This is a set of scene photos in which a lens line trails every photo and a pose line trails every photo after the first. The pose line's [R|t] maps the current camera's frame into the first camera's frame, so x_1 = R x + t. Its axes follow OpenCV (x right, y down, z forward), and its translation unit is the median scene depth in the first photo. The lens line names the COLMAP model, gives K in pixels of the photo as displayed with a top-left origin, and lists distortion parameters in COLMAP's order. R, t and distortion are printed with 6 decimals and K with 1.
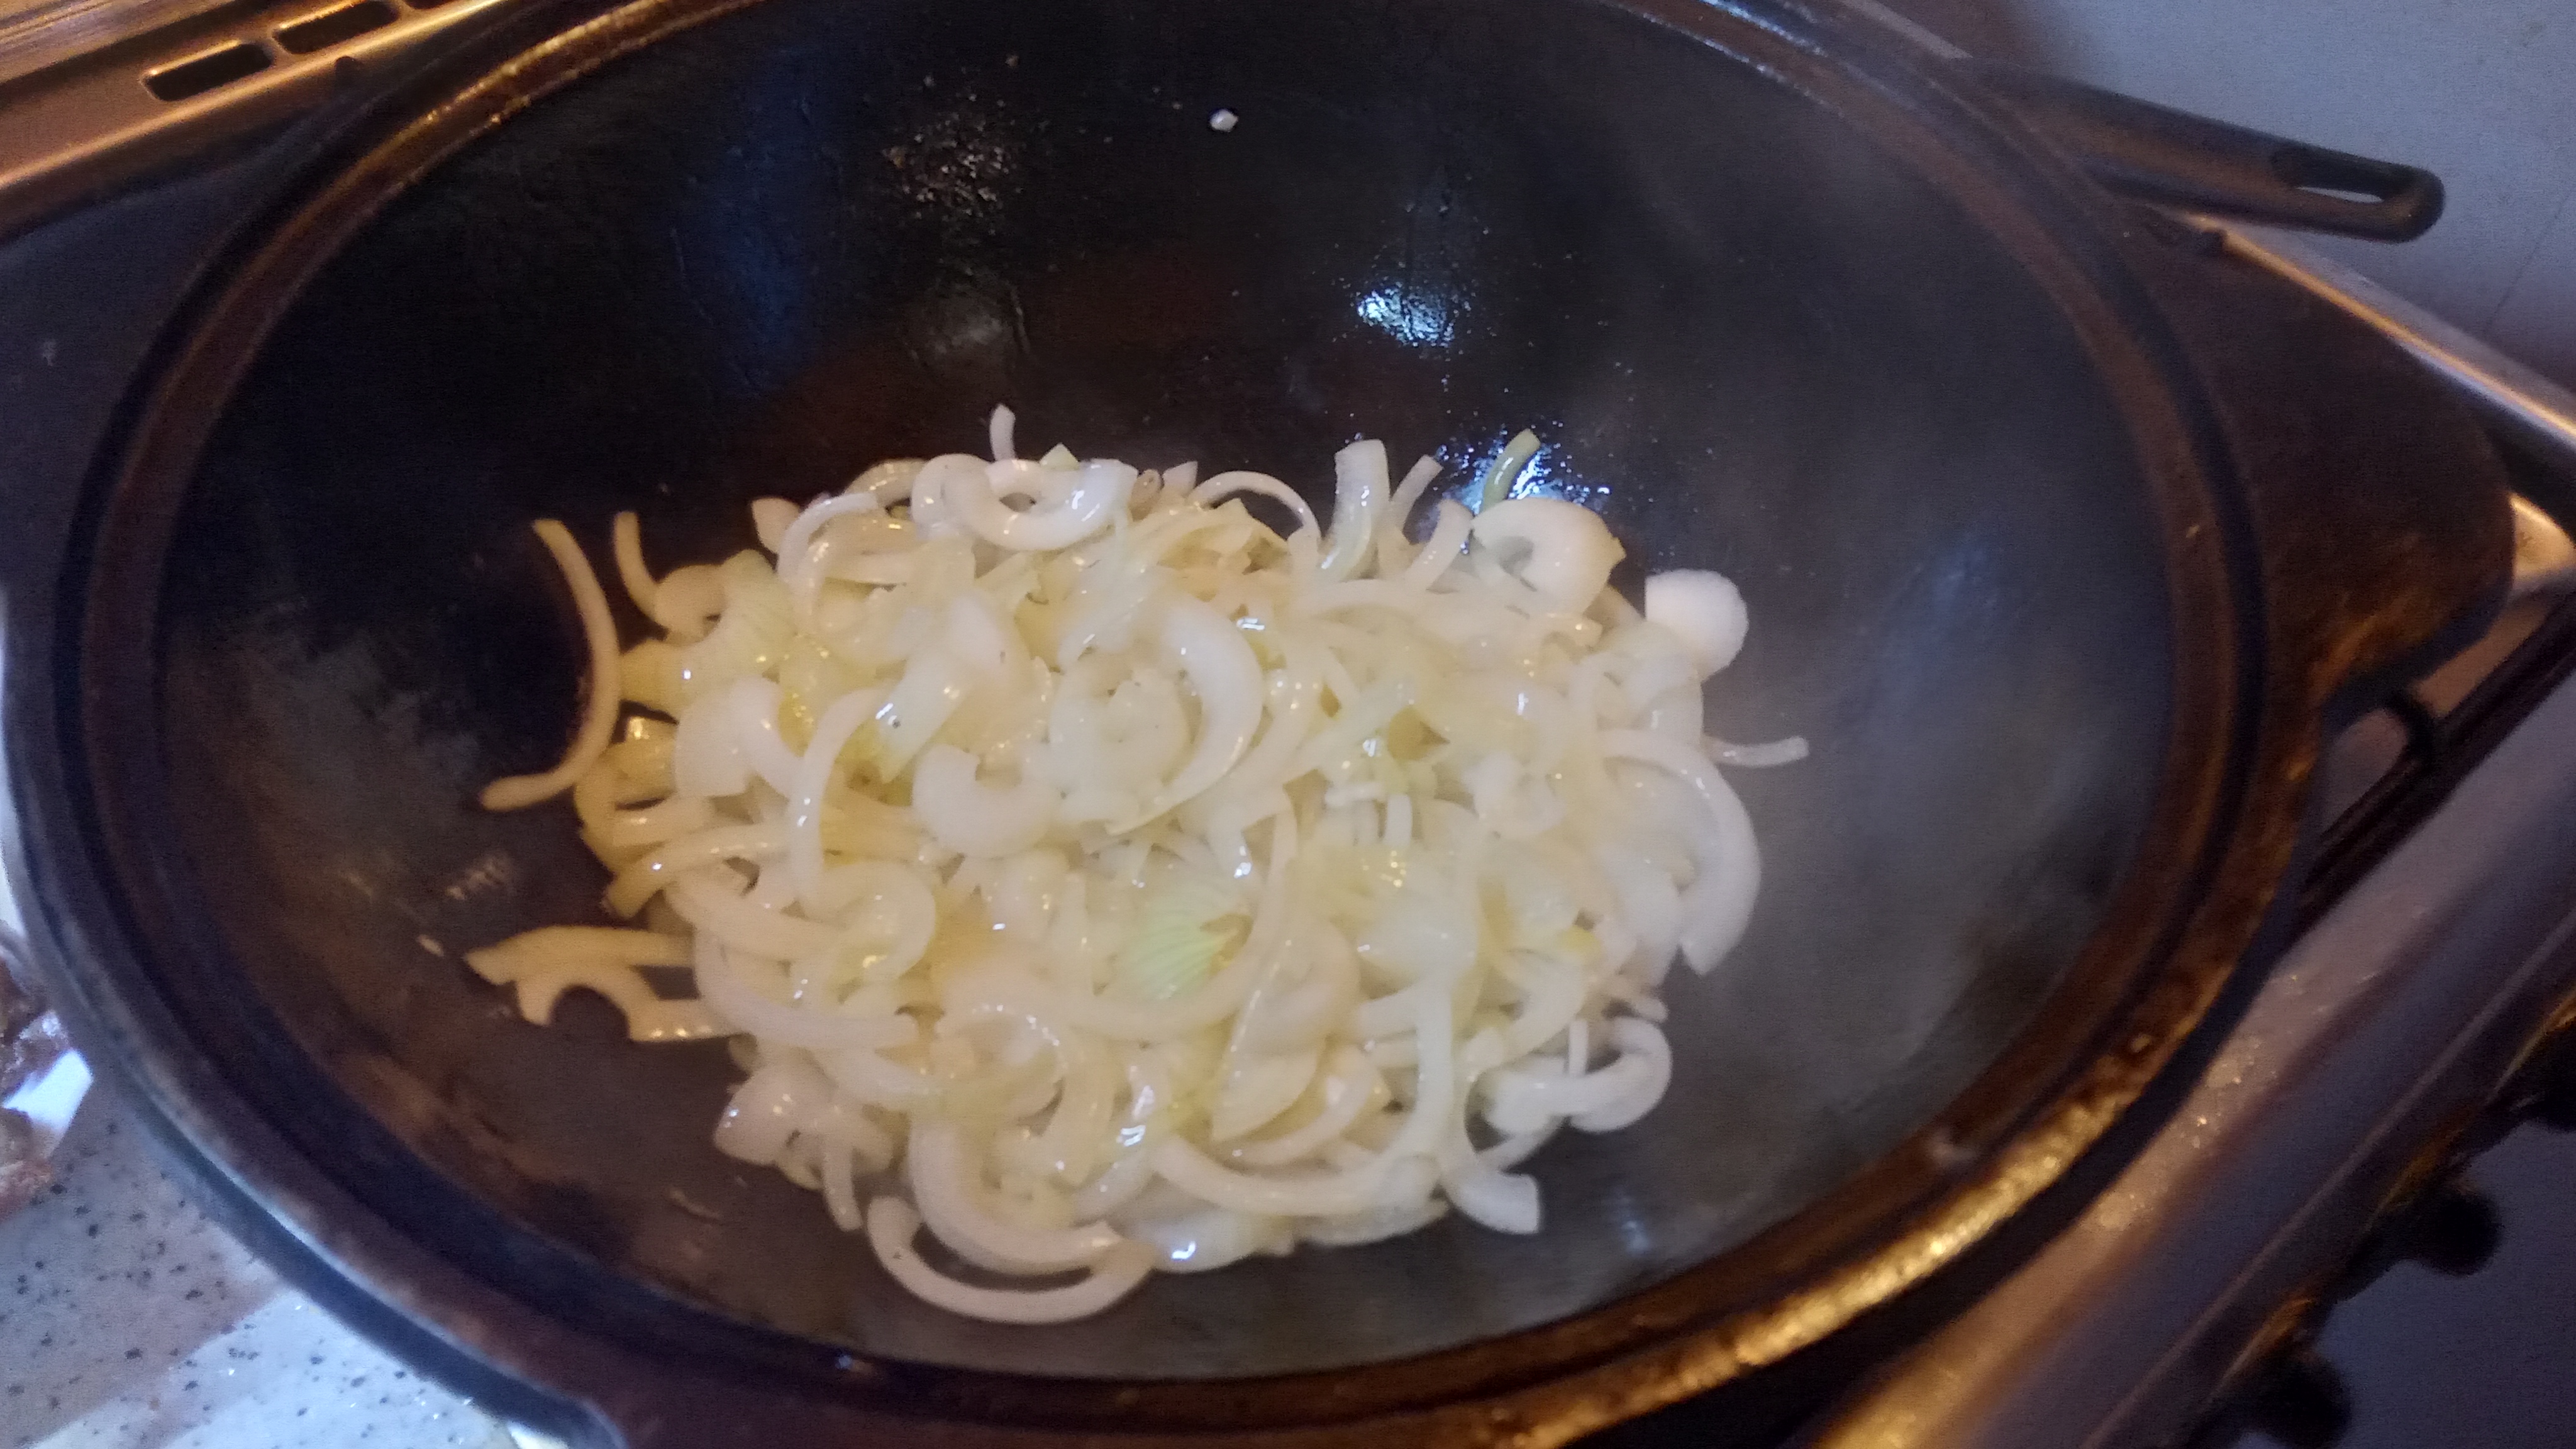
lens RADIAL K [[2222.6, 0, 1288.0], [0, 2222.6, 724.5], [0, 0, 1]] dist [-0.088852, 0.166015]
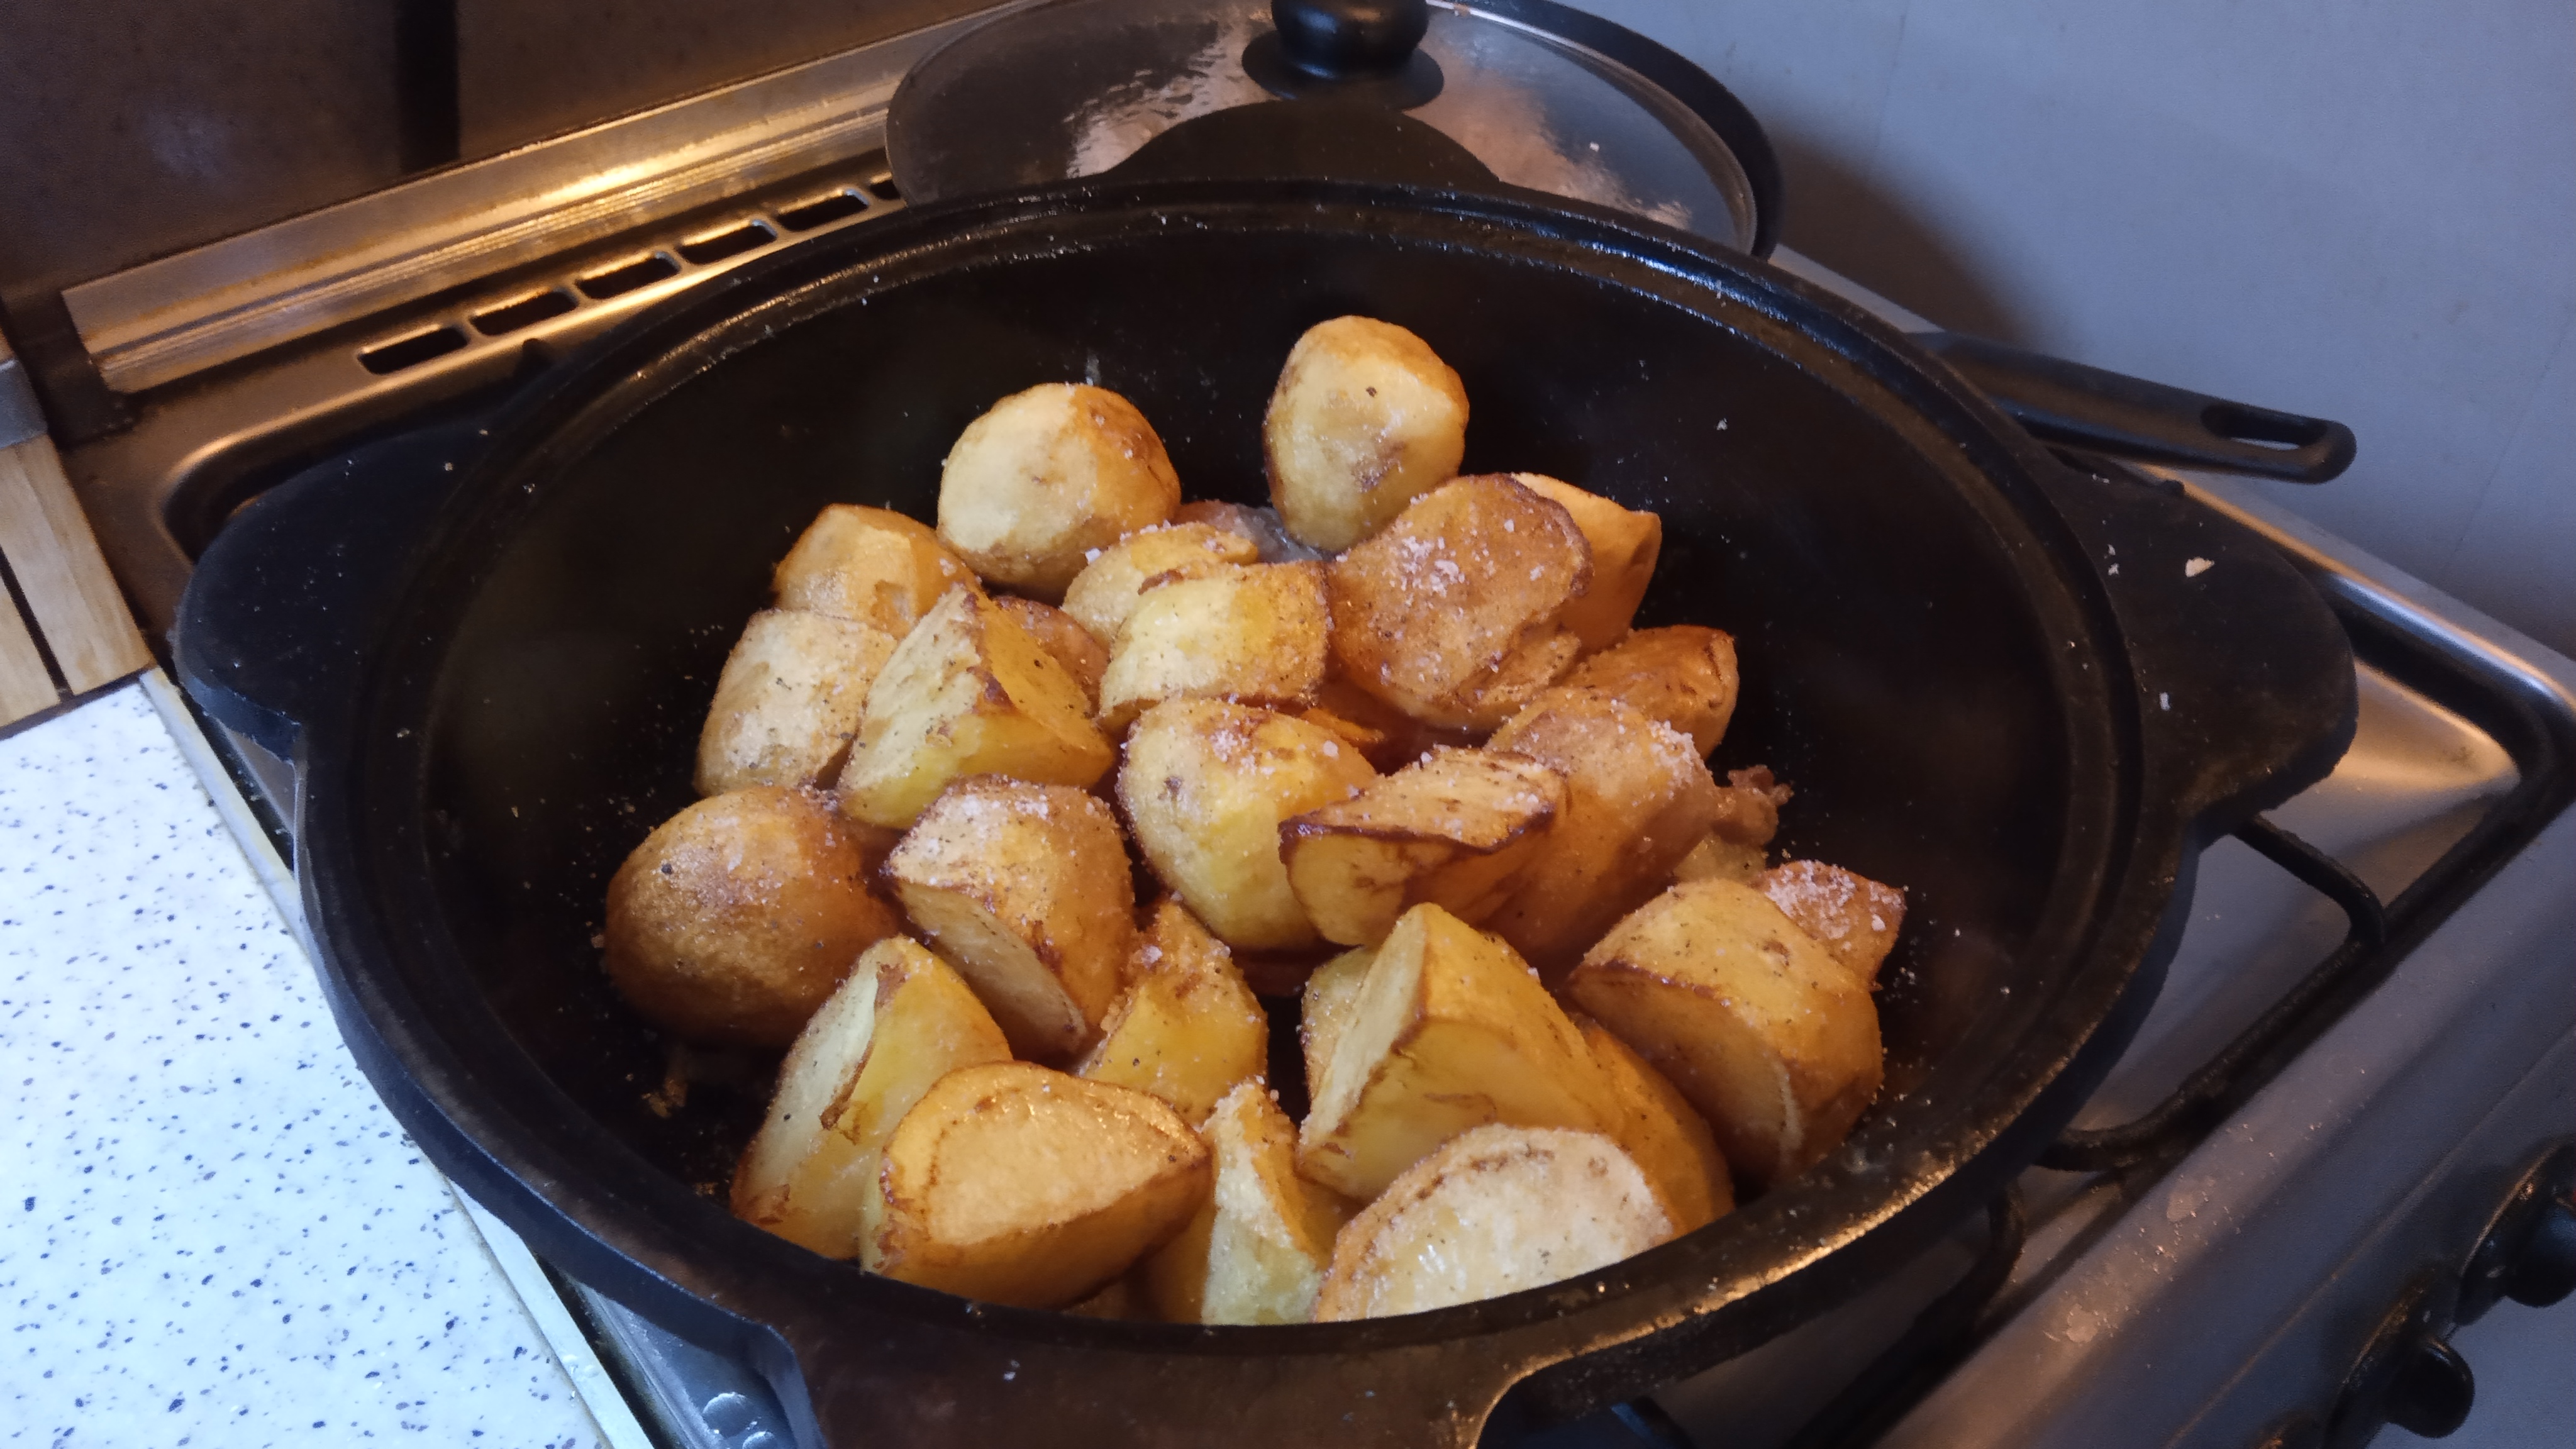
lens RADIAL K [[2124.1, 0, 1244.5], [0, 2124.1, 728.5], [0, 0, 1]] dist [0.058191, 0.001172]
pose [[0.998517, 0.015045, -0.052317, 0.005331], [-0.021459, 0.992014, -0.124289, 0.056298], [0.050029, 0.125228, 0.990866, -0.122559]]
